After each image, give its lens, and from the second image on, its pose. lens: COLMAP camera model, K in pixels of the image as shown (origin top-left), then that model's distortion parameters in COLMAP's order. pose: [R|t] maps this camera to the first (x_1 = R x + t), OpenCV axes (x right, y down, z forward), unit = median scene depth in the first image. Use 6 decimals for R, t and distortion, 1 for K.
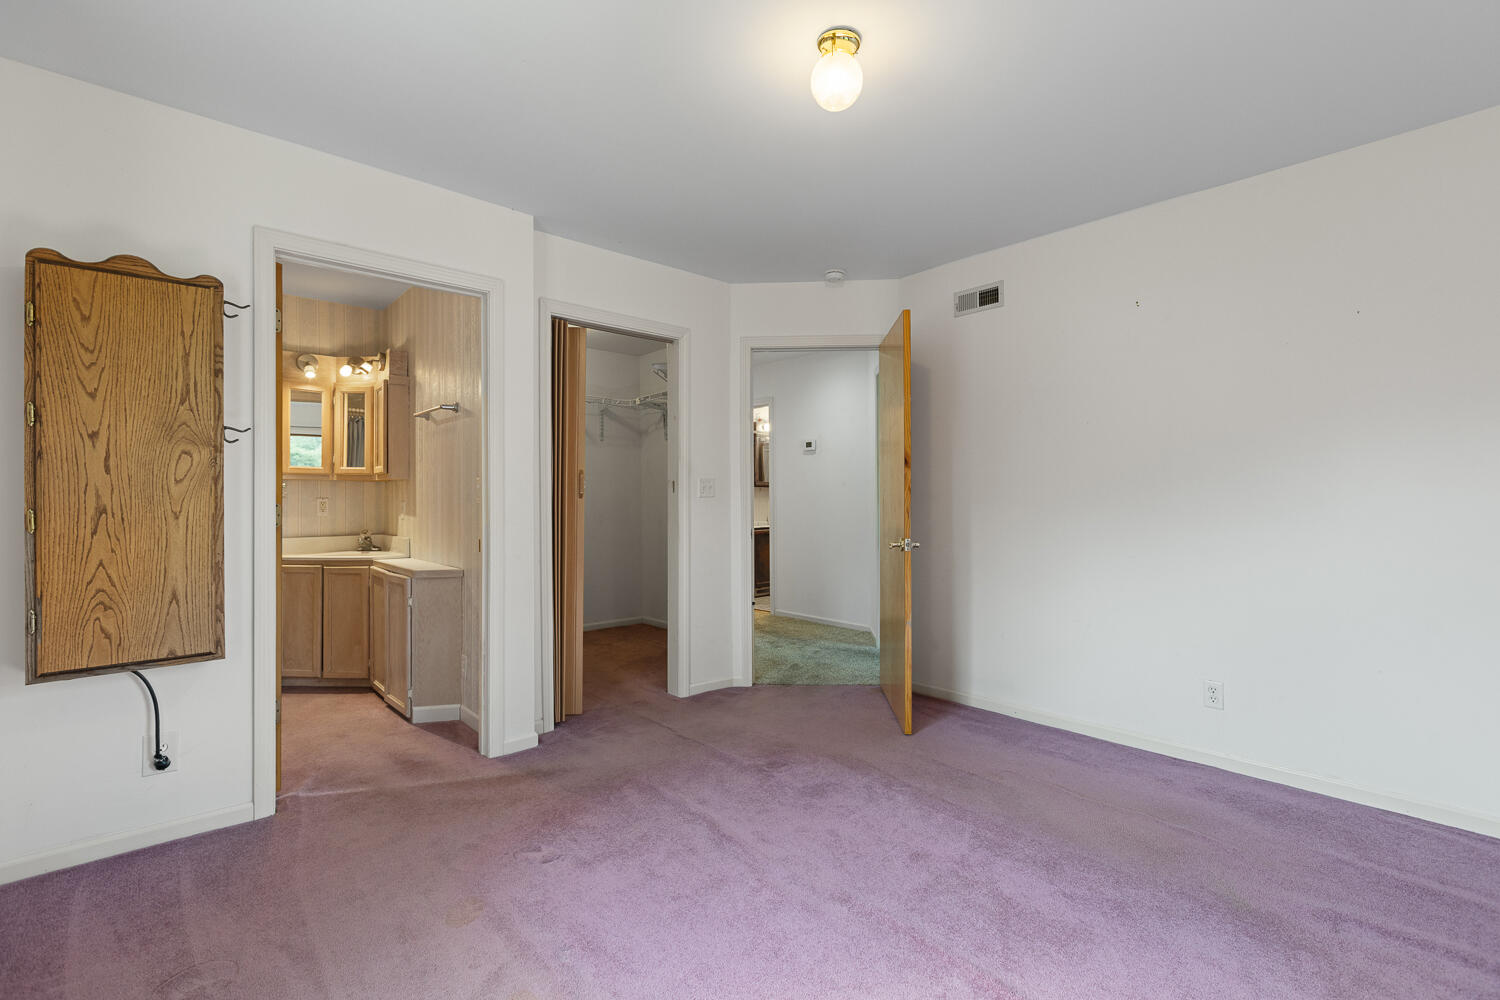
lens RADIAL K [[672.5, 0, 755.4], [0, 672.5, 496.0], [0, 0, 1]] dist [-0.004036, 0.000306]
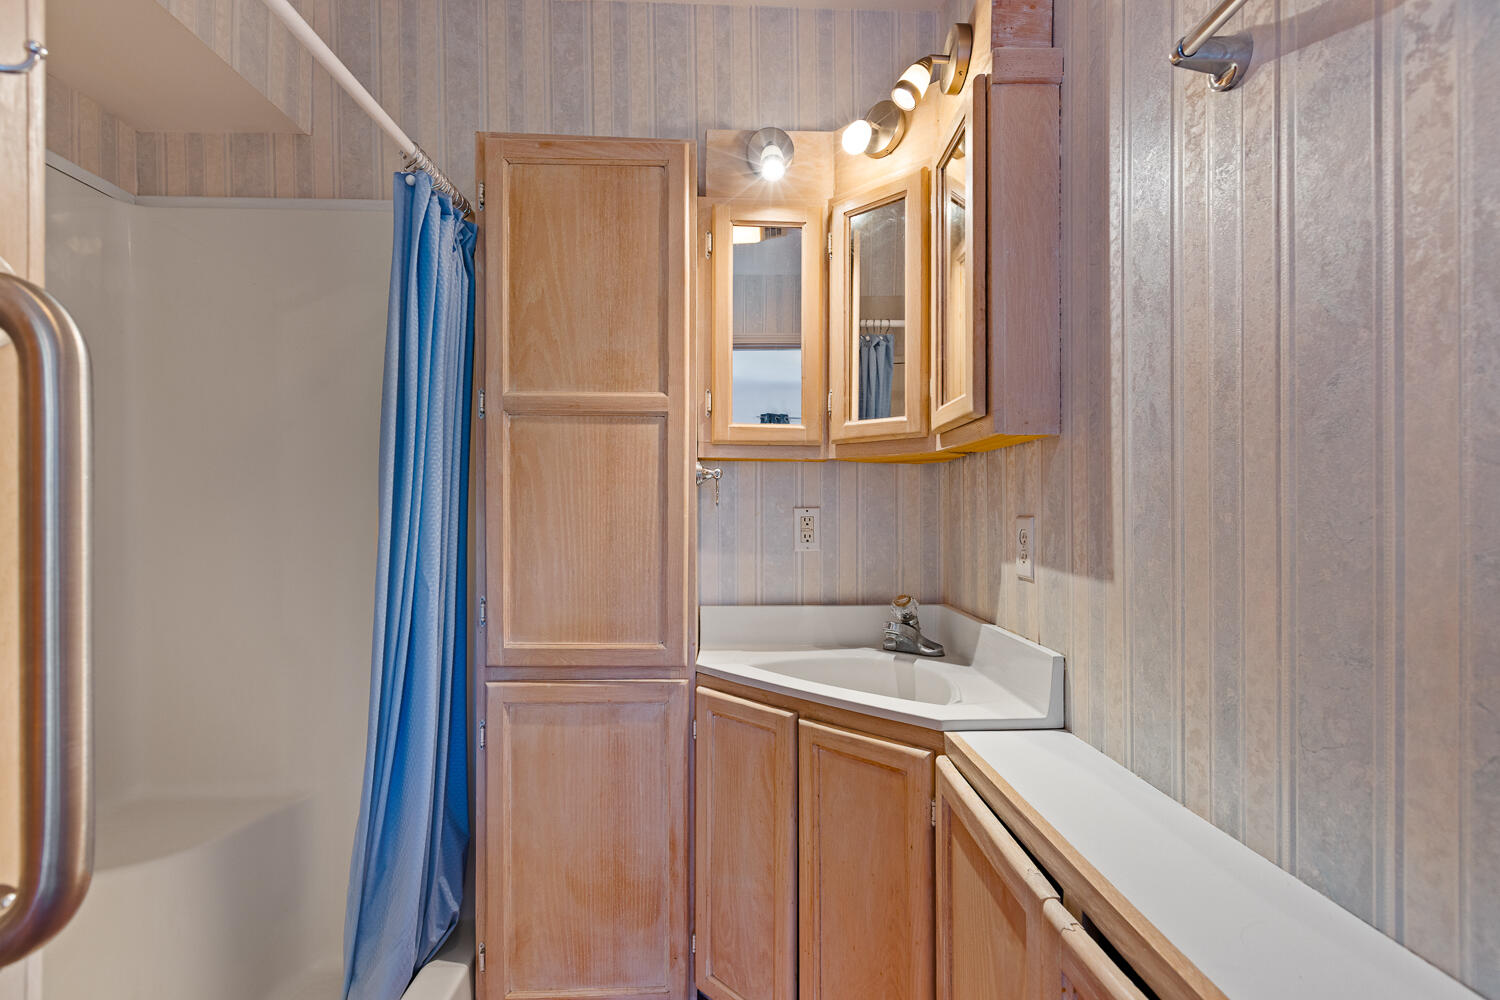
lens RADIAL K [[672.5, 0, 752.2], [0, 672.5, 504.8], [0, 0, 1]] dist [-0.004036, 0.000306]
pose [[0.768502, -0.004815, -0.639829, -0.422474], [0.000293, 0.999974, -0.007174, 0.004028], [0.639847, 0.005326, 0.768483, 0.686299]]
